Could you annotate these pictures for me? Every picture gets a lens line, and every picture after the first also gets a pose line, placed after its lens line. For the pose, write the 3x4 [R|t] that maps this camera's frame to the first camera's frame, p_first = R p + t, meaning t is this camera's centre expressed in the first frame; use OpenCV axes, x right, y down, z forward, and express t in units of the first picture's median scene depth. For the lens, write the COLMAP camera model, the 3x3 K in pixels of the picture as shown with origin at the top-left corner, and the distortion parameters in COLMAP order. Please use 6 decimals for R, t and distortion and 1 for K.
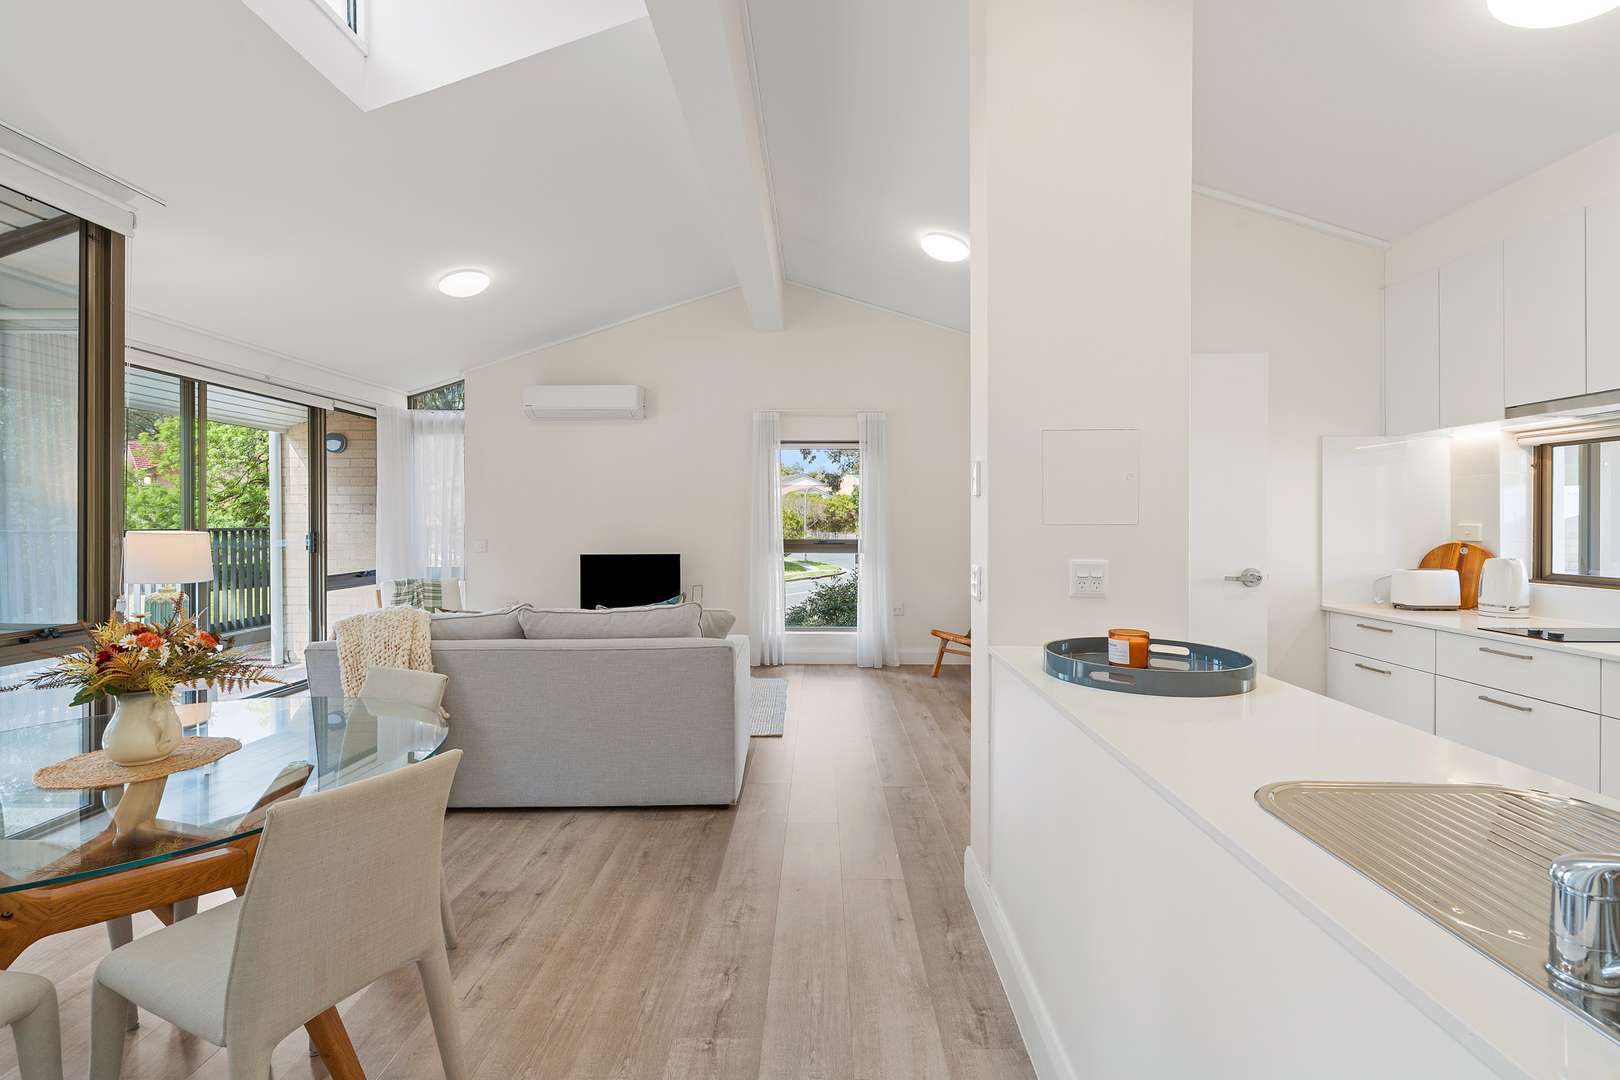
lens RADIAL K [[728.0, 0, 807.2], [0, 728.0, 520.3], [0, 0, 1]] dist [-0.014749, 0.000279]
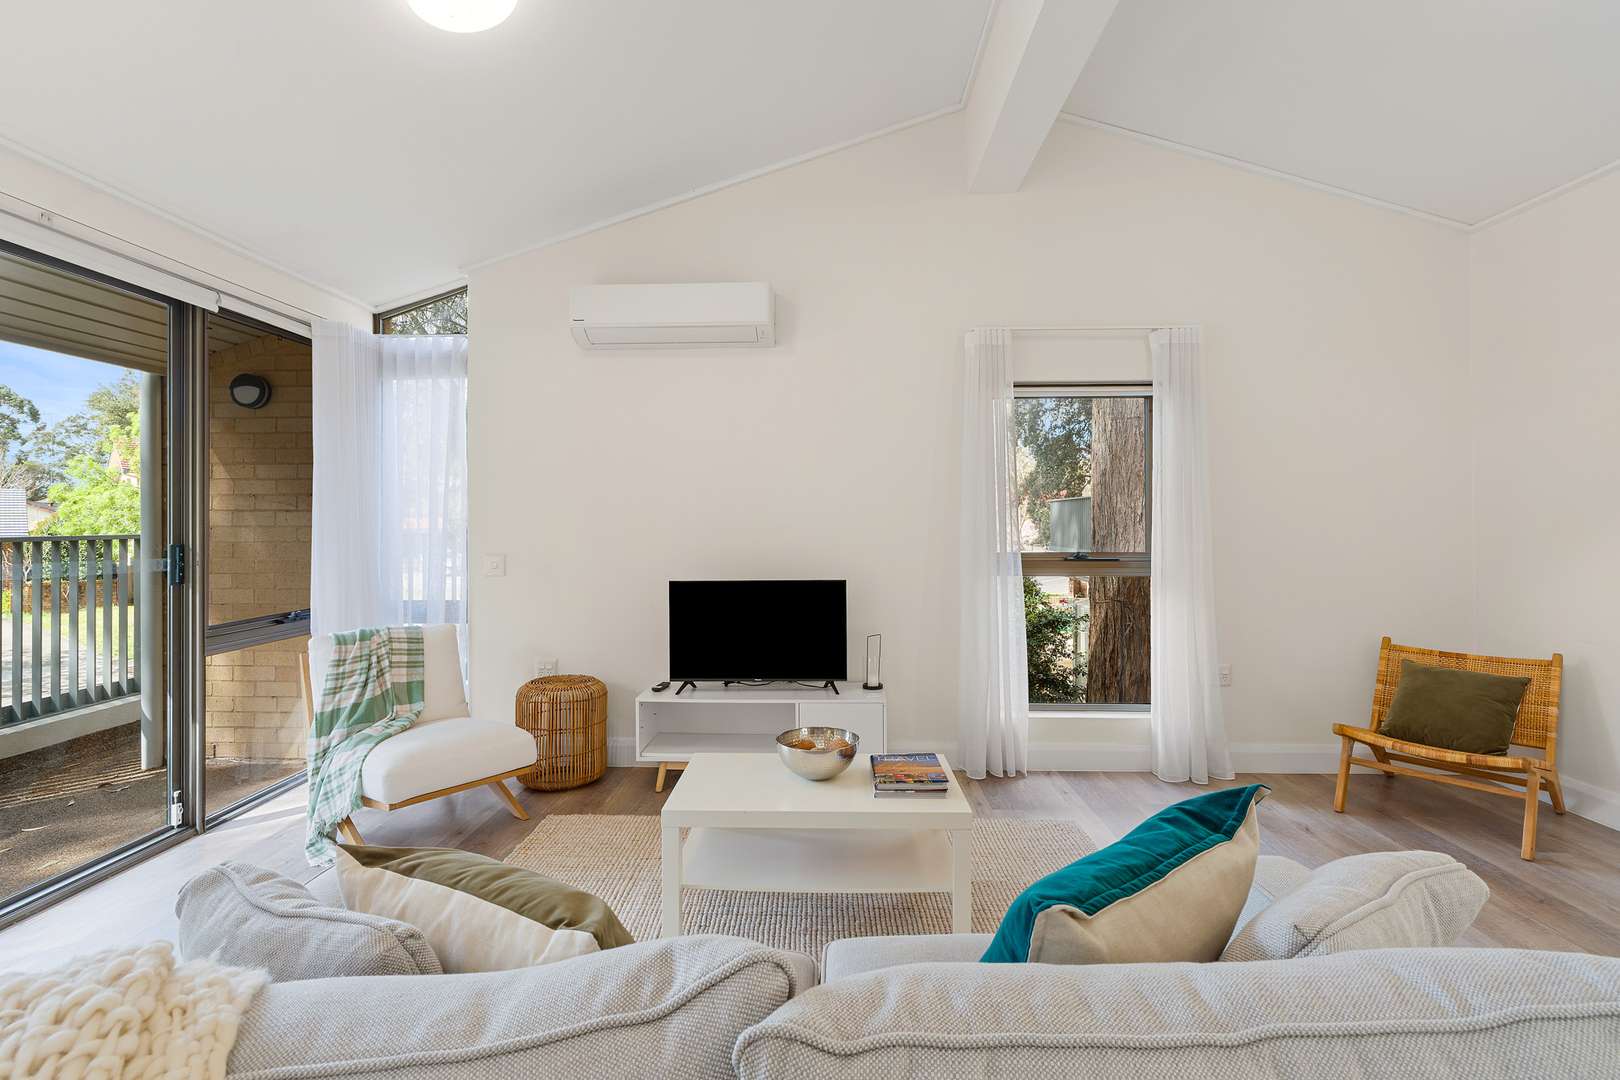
lens RADIAL K [[756.2, 0, 814.6], [0, 756.2, 512.7], [0, 0, 1]] dist [-0.015609, 0.000054]
pose [[0.999848, -0.003737, -0.017018, -0.191114], [0.003528, 0.999918, -0.012287, 0.001484], [0.017063, 0.012225, 0.999780, 0.417503]]
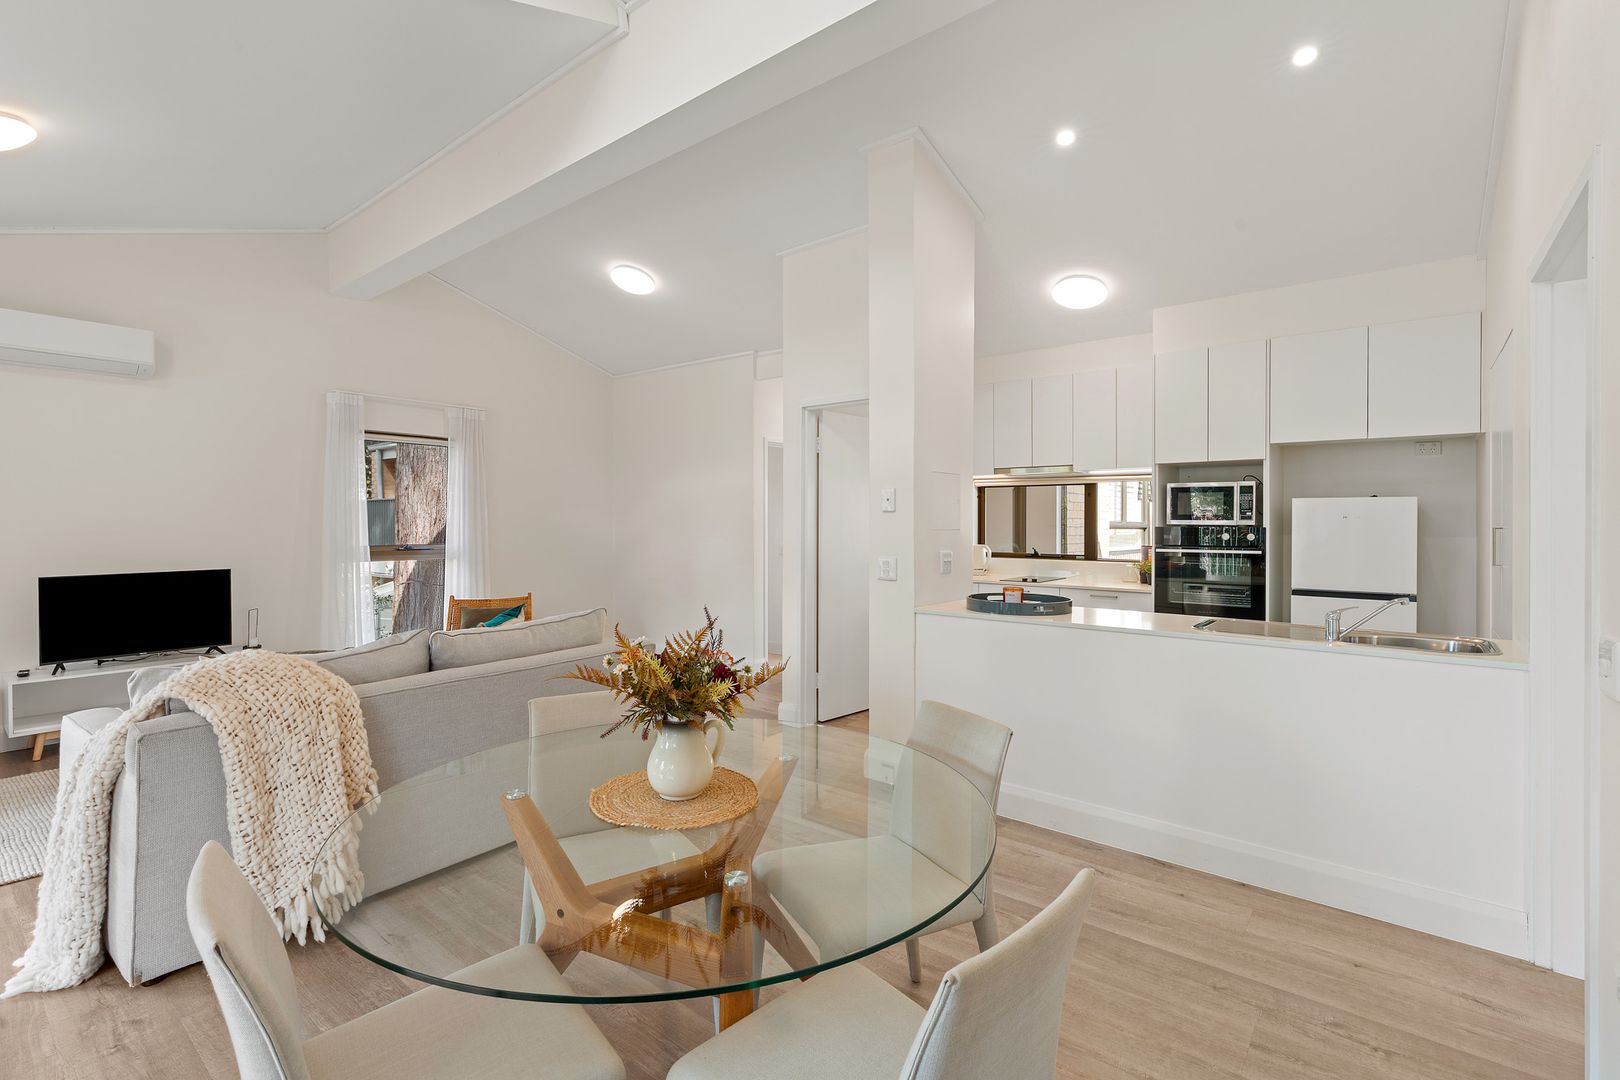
lens RADIAL K [[728.0, 0, 807.2], [0, 728.0, 520.3], [0, 0, 1]] dist [-0.014749, 0.000279]
pose [[0.615581, 0.001446, 0.788073, -0.398932], [-0.002506, 0.999997, 0.000122, -0.005339], [-0.788070, -0.002050, 0.615582, 0.074783]]
